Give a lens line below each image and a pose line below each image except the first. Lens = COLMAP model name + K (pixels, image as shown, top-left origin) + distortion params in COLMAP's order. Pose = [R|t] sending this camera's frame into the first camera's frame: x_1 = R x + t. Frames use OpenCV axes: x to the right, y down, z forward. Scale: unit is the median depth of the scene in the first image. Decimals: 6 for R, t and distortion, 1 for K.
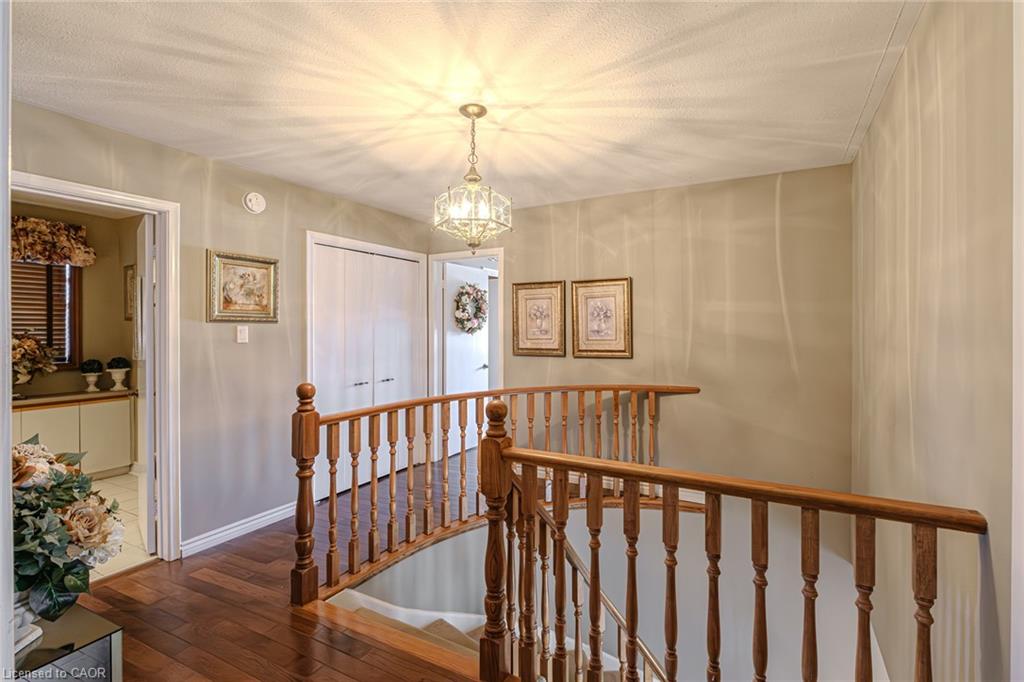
lens RADIAL K [[449.1, 0, 517.8], [0, 449.1, 332.4], [0, 0, 1]] dist [-0.001070, -0.000176]
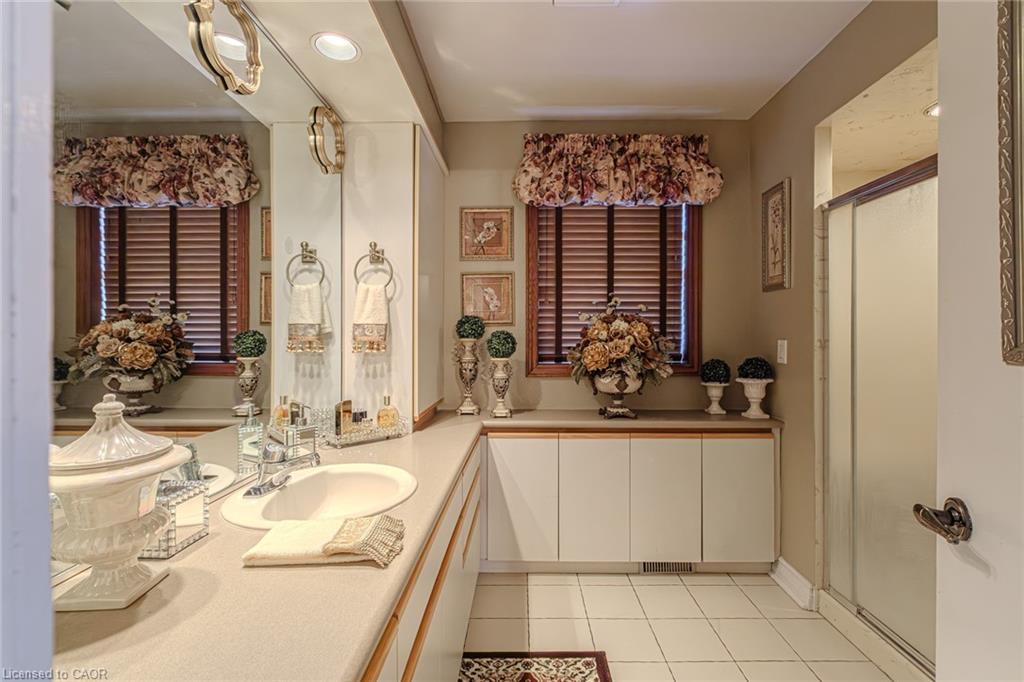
lens RADIAL K [[449.1, 0, 515.2], [0, 449.1, 339.8], [0, 0, 1]] dist [-0.001070, -0.000176]
pose [[0.440722, 0.007503, -0.897612, -0.548130], [-0.004176, 0.999971, 0.006308, 0.032888], [0.897634, 0.000969, 0.440741, 0.515351]]
